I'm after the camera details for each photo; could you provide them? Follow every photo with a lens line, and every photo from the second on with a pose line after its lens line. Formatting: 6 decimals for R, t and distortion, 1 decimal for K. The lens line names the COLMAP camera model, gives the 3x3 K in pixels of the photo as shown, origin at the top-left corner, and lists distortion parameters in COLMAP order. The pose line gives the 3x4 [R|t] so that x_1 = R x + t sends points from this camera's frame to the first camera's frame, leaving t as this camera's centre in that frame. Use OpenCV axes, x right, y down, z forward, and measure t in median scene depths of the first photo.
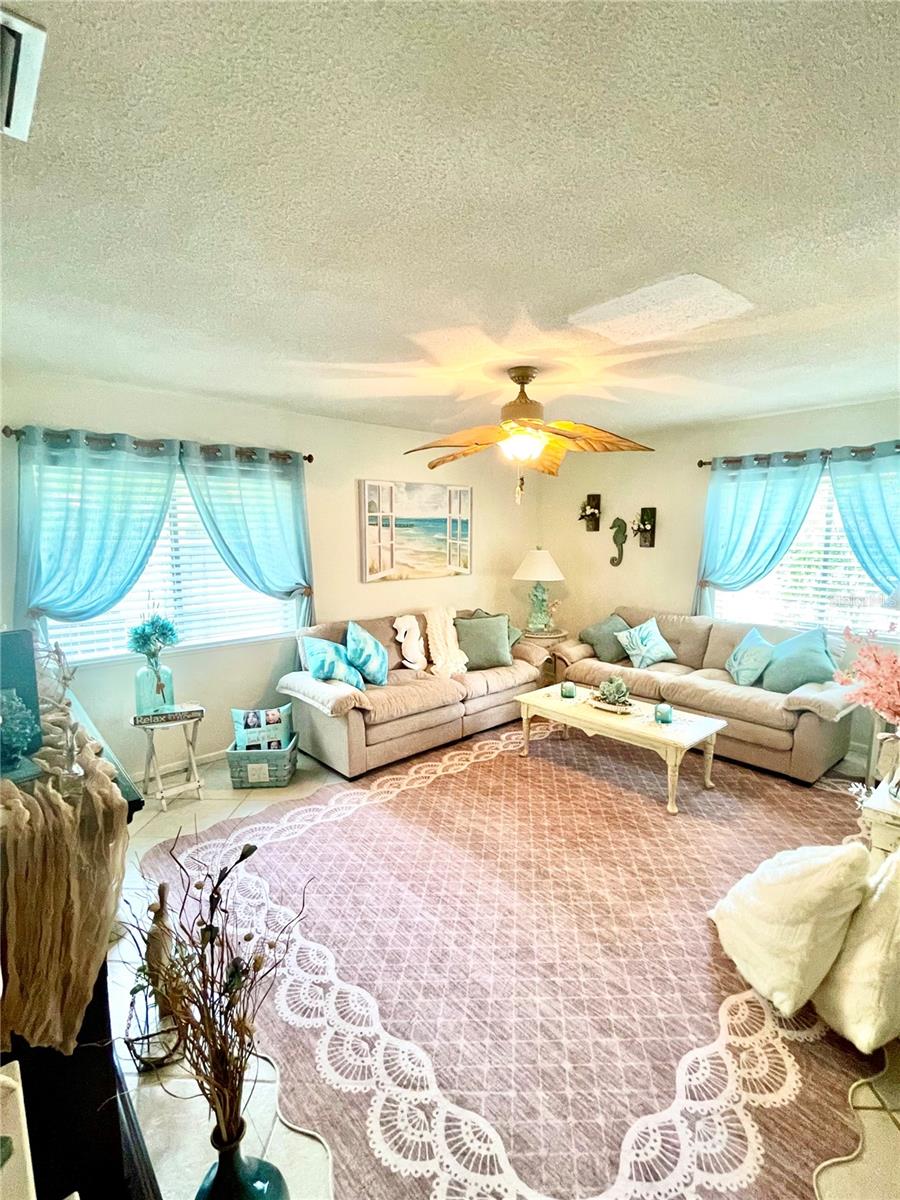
lens RADIAL K [[559.7, 0, 451.0], [0, 559.7, 597.7], [0, 0, 1]] dist [-0.000813, -0.000934]
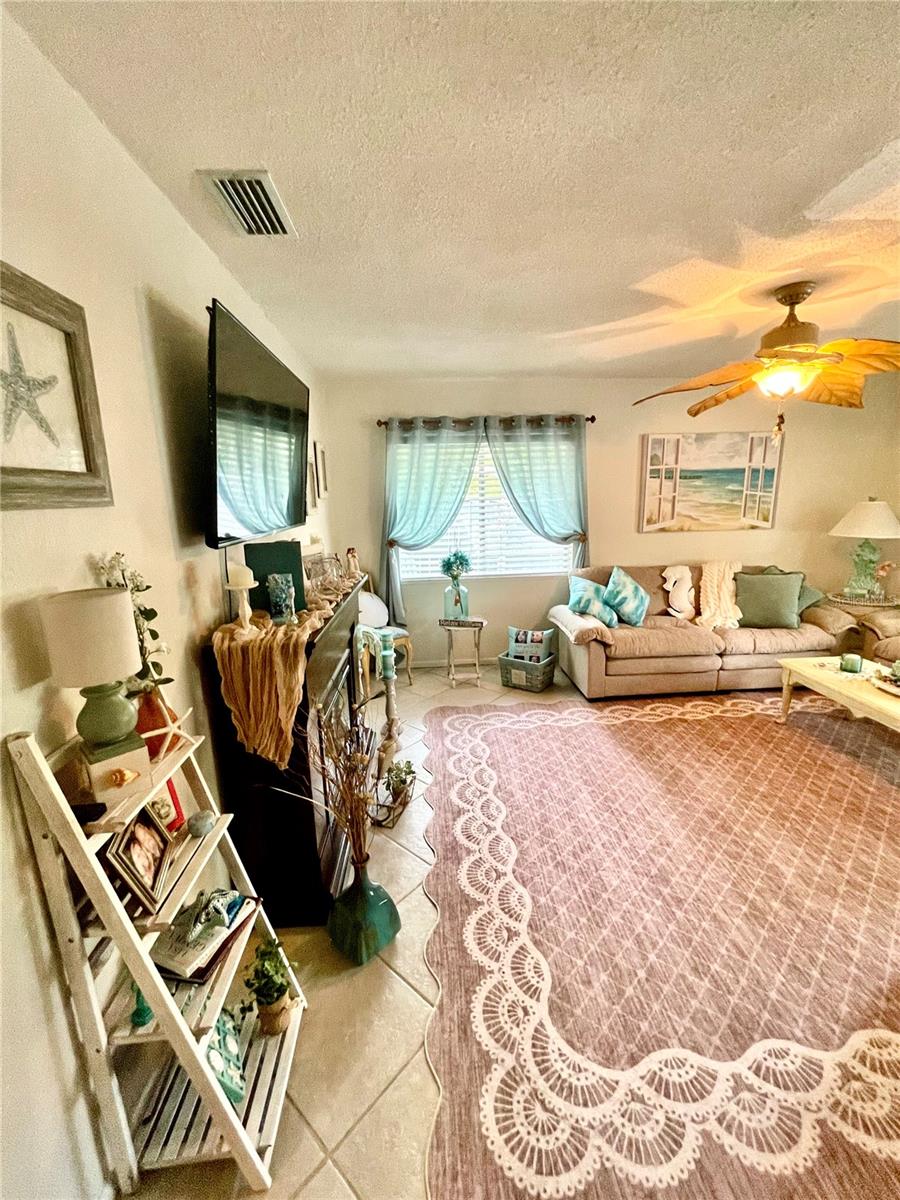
lens RADIAL K [[492.1, 0, 451.4], [0, 492.1, 598.9], [0, 0, 1]] dist [0.001960, -0.000809]
pose [[0.782440, 0.112805, -0.612424, 0.199045], [-0.052264, 0.991882, 0.115926, 0.011587], [0.620529, -0.058698, 0.781983, 0.031574]]
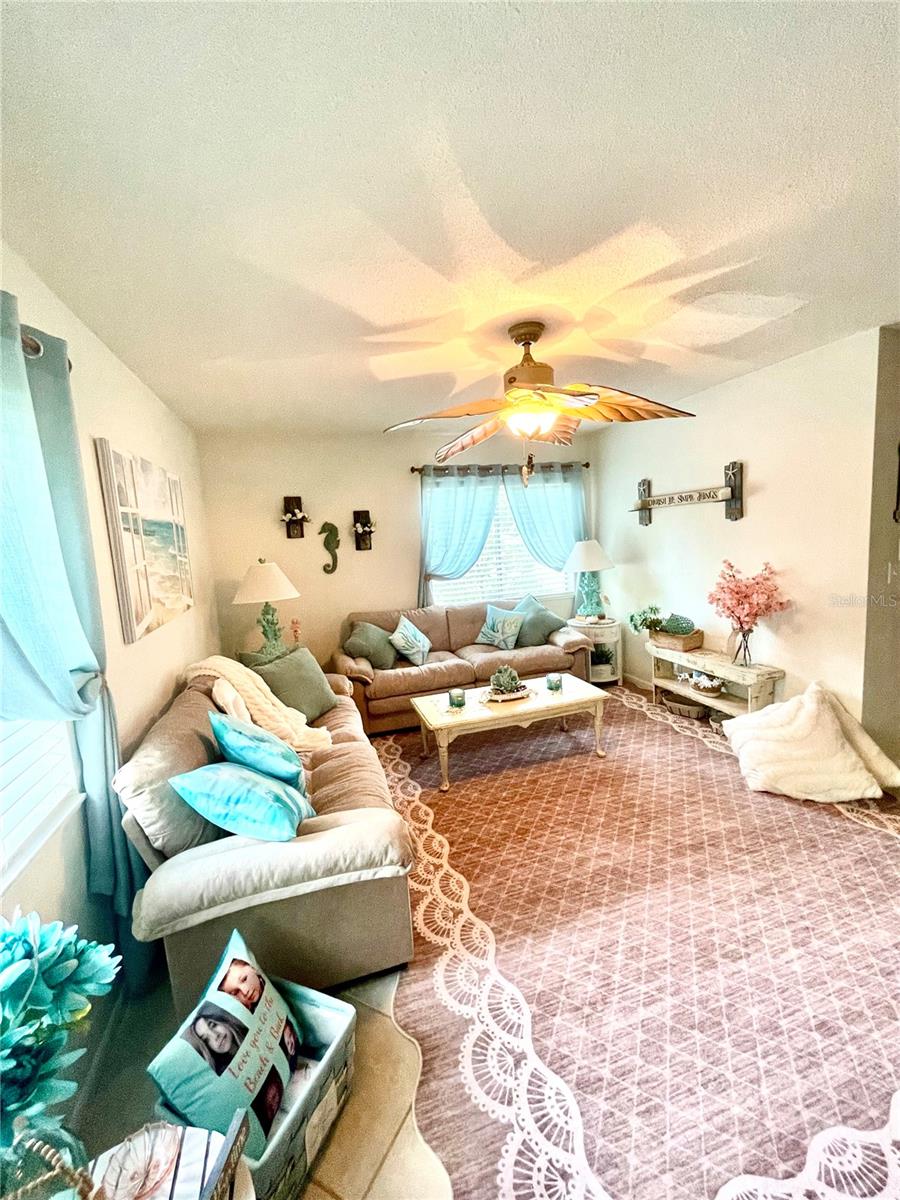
lens RADIAL K [[492.1, 0, 449.4], [0, 492.1, 599.1], [0, 0, 1]] dist [0.001960, -0.000809]
pose [[0.420962, -0.142135, 0.895873, -0.551622], [0.167840, 0.982798, 0.077060, -0.066731], [-0.891415, 0.117924, 0.437577, 0.697860]]
